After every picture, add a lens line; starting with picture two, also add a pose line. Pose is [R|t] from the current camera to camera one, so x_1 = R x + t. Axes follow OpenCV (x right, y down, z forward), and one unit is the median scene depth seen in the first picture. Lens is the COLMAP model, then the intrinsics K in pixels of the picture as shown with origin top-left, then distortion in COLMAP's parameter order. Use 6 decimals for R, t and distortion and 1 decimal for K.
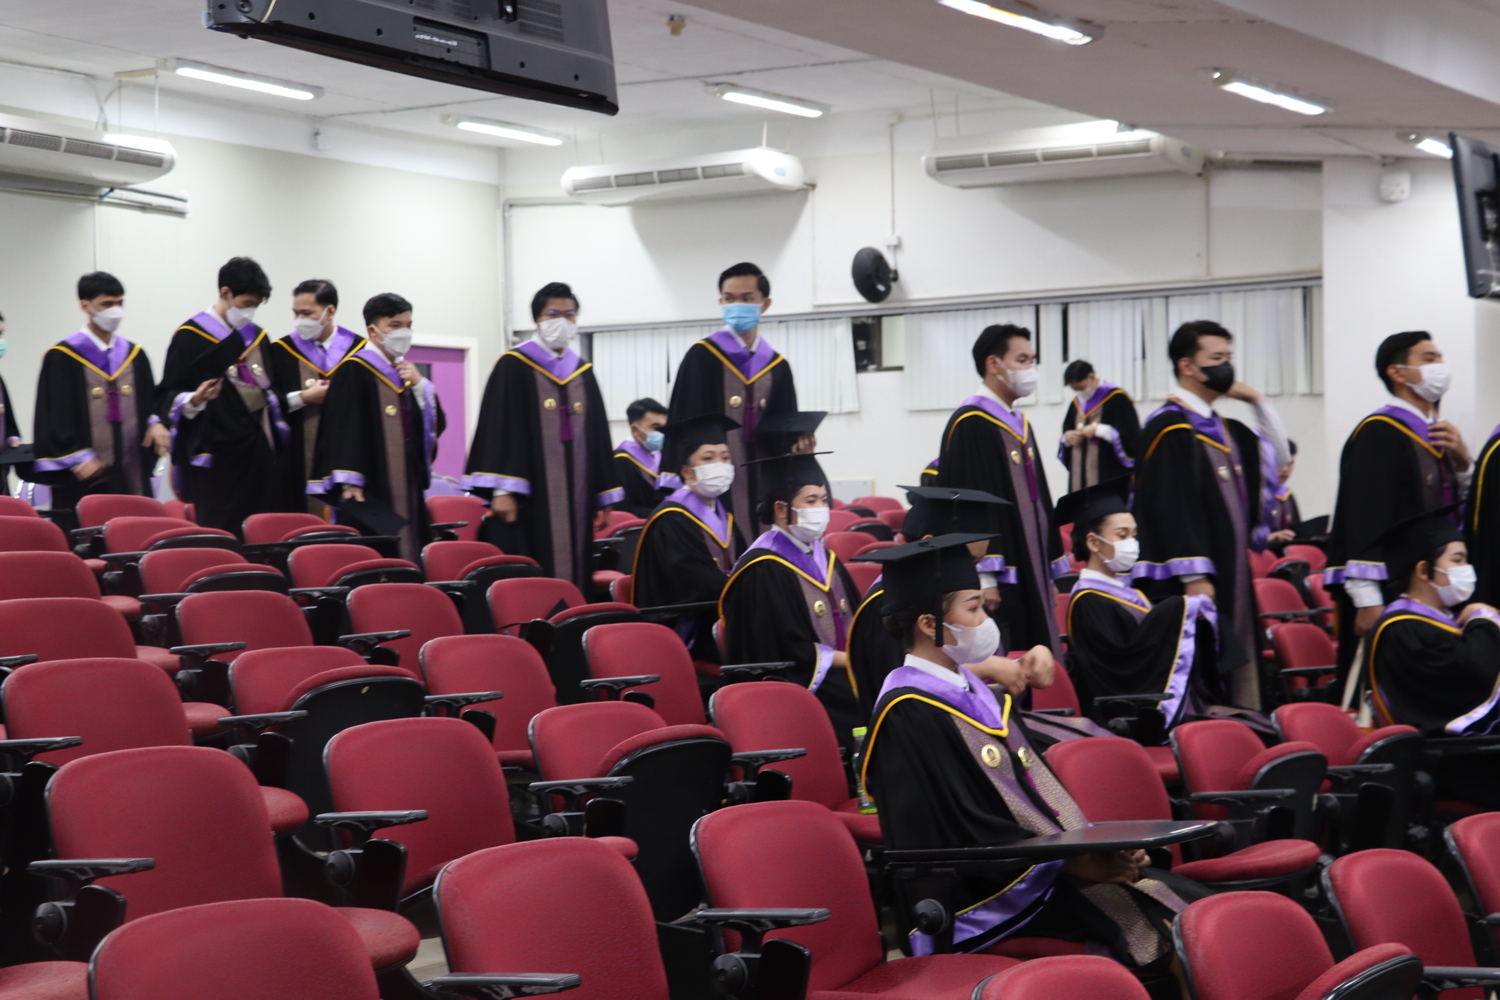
lens RADIAL K [[2557.5, 0, 750.0], [0, 2557.5, 500.0], [0, 0, 1]] dist [0.096205, 0.871572]
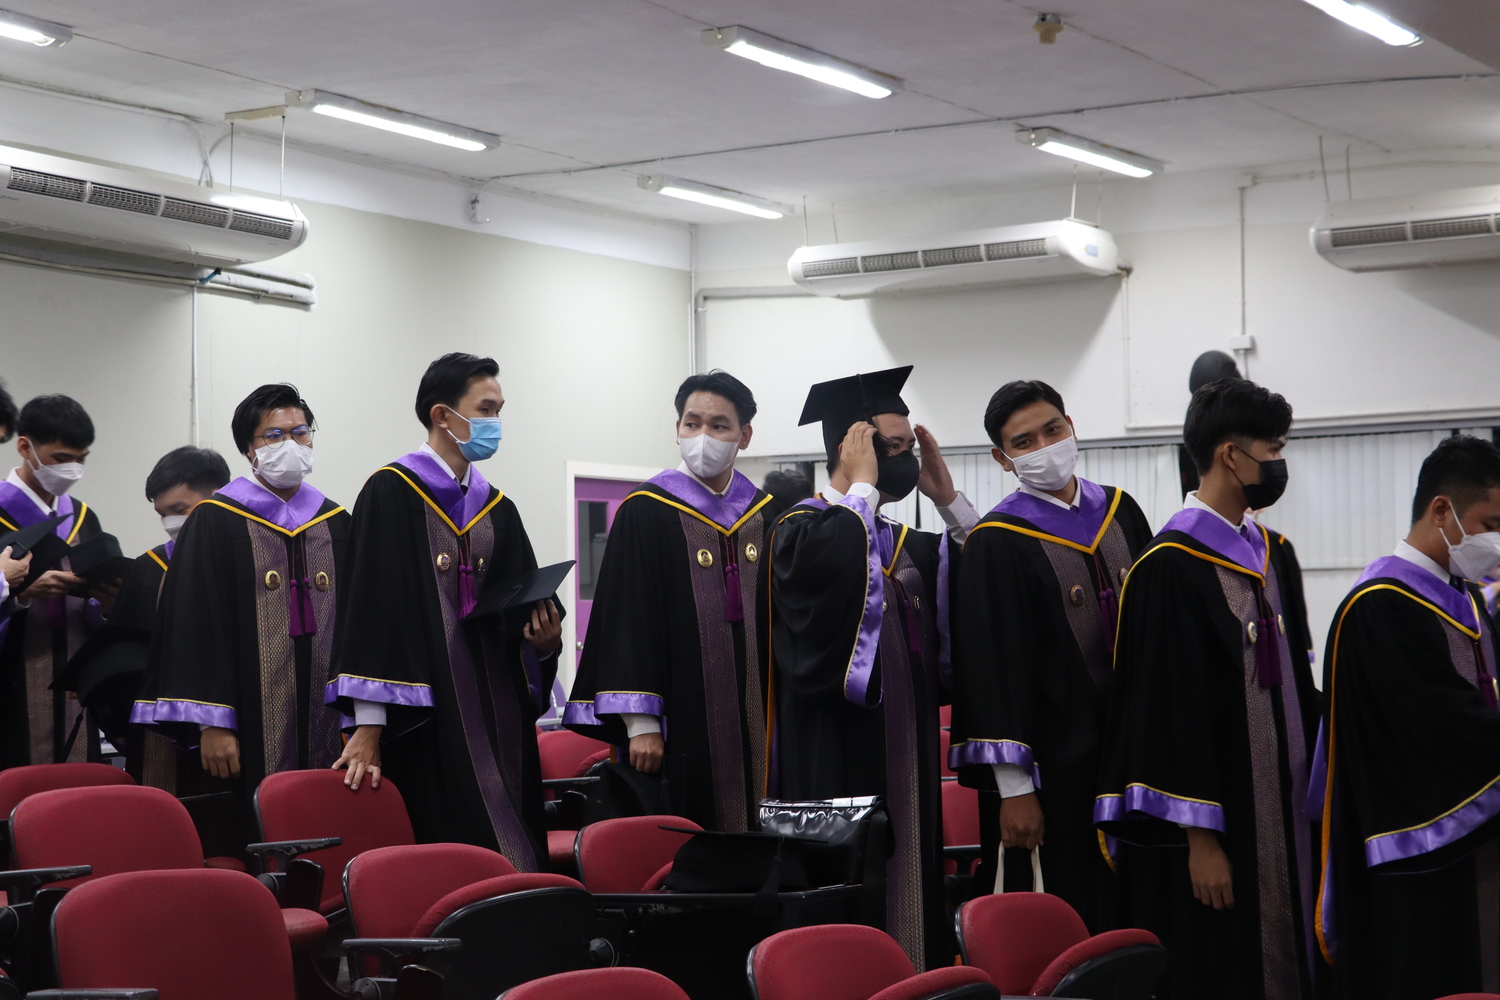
lens RADIAL K [[2557.5, 0, 750.0], [0, 2557.5, 500.0], [0, 0, 1]] dist [0.096205, 0.871572]
pose [[0.999991, 0.004313, -0.000391, -0.091277], [-0.004326, 0.999005, -0.044379, -0.022219], [0.000199, 0.044381, 0.999015, 0.261926]]
